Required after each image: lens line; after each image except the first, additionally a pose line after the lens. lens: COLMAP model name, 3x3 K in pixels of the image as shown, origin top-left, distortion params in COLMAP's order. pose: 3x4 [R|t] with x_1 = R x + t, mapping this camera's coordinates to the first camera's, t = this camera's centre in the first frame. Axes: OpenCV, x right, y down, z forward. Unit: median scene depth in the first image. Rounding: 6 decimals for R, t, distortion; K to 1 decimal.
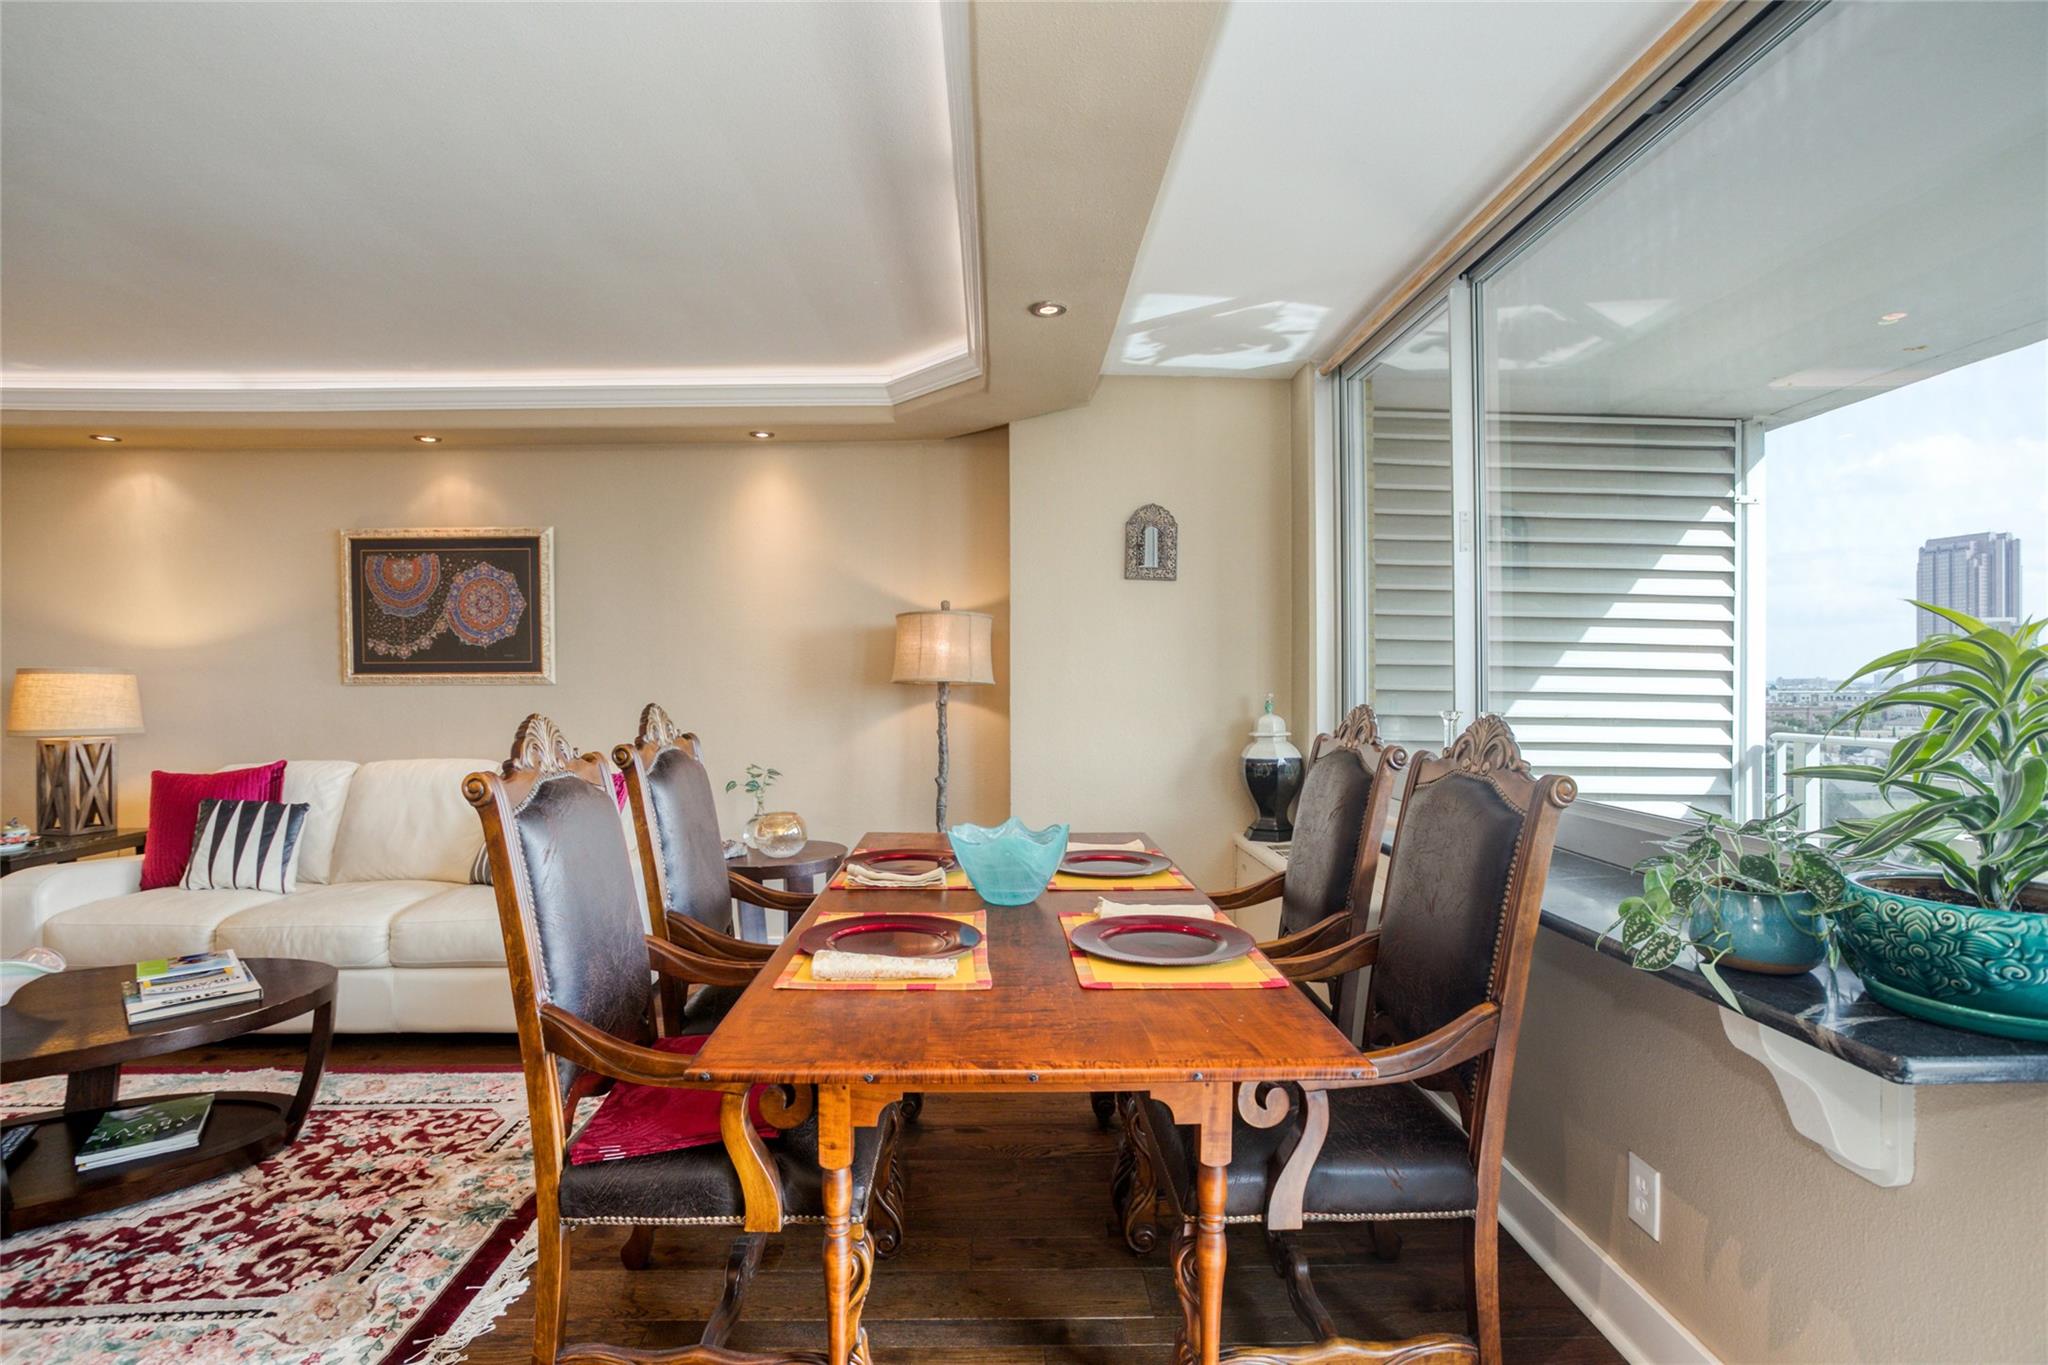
lens RADIAL K [[970.1, 0, 1006.2], [0, 970.1, 683.3], [0, 0, 1]] dist [-0.046823, 0.020137]
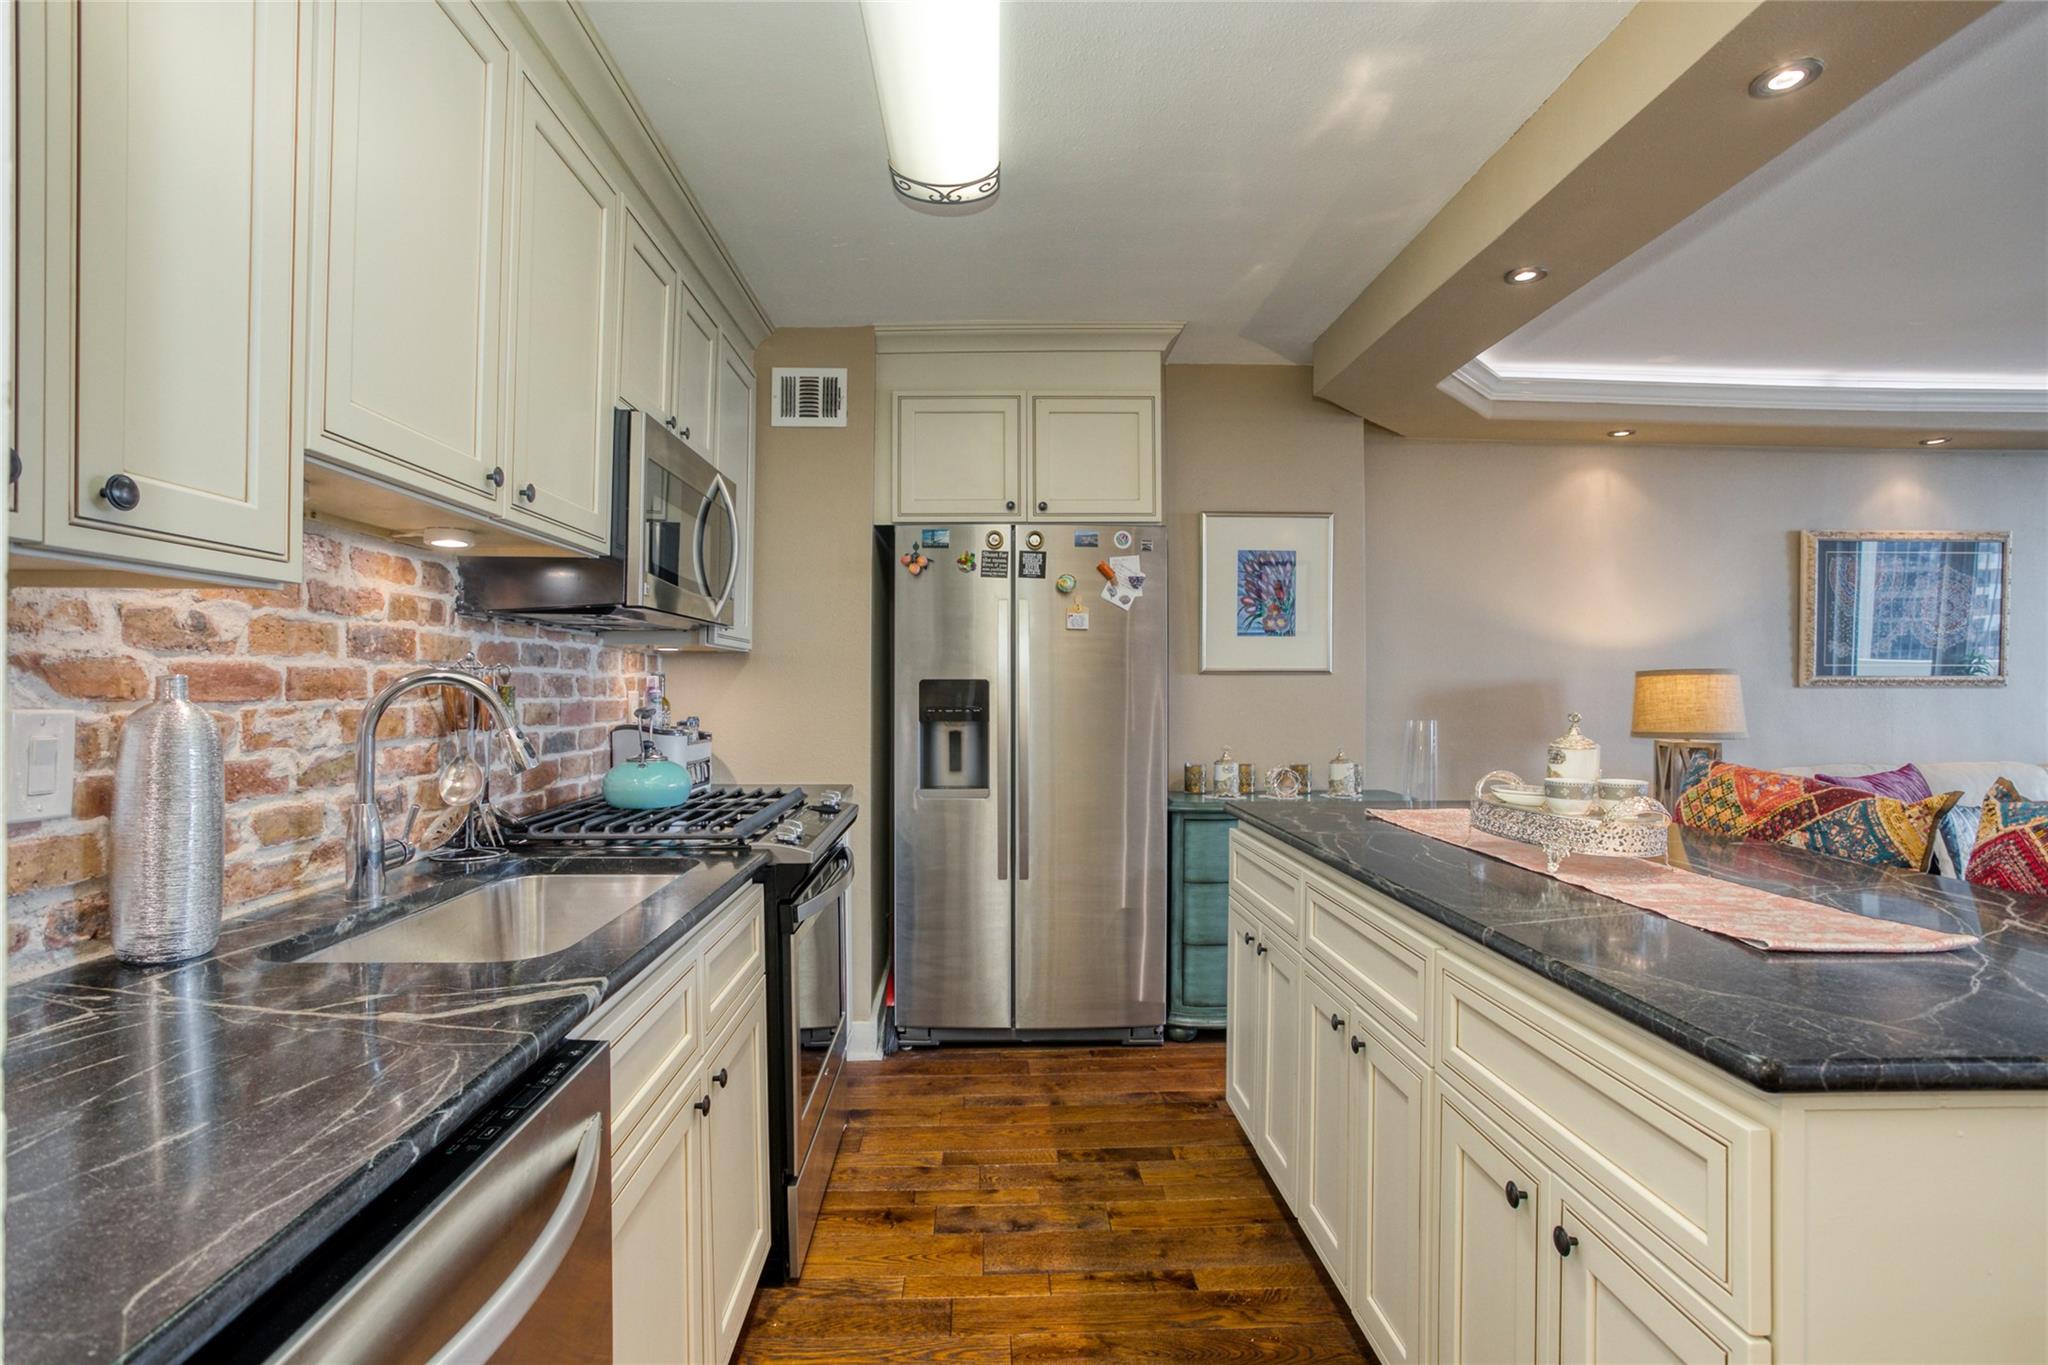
lens RADIAL K [[993.1, 0, 1024.0], [0, 993.1, 682.5], [0, 0, 1]] dist [-0.063143, 0.030614]
pose [[0.999816, 0.005583, 0.018336, -2.550544], [-0.005465, 0.999964, -0.006457, 0.013223], [-0.018372, 0.006356, 0.999811, 0.020994]]
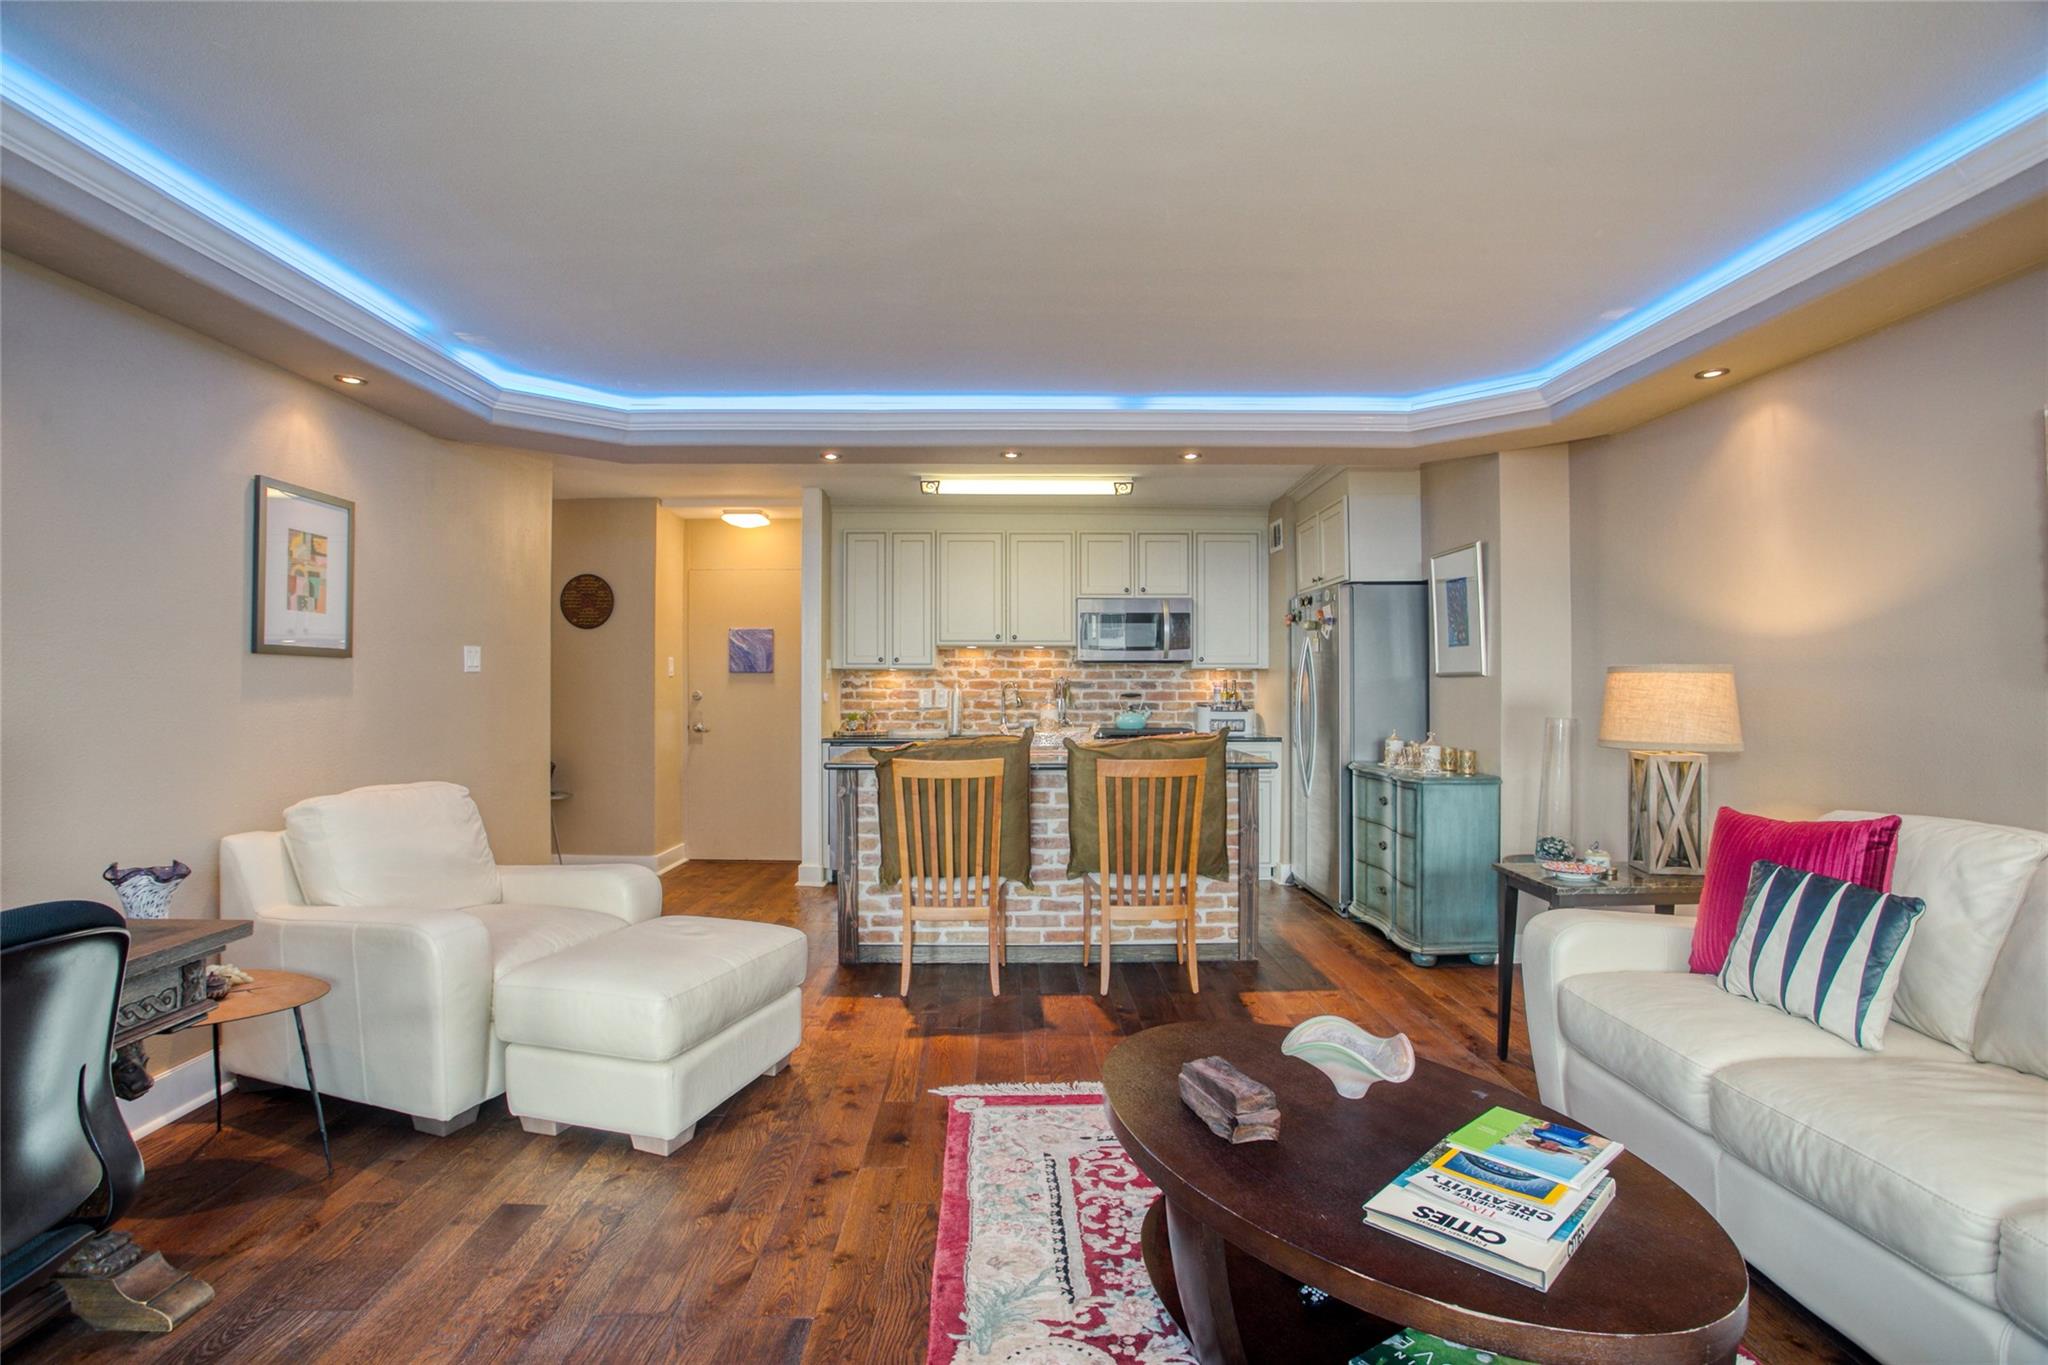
lens RADIAL K [[986.1, 0, 1016.6], [0, 986.1, 679.1], [0, 0, 1]] dist [-0.087877, 0.046234]
pose [[-0.005278, -0.000660, -0.999986, -0.257215], [-0.004735, 0.999989, -0.000635, -0.001832], [0.999975, 0.004732, -0.005281, 0.694248]]
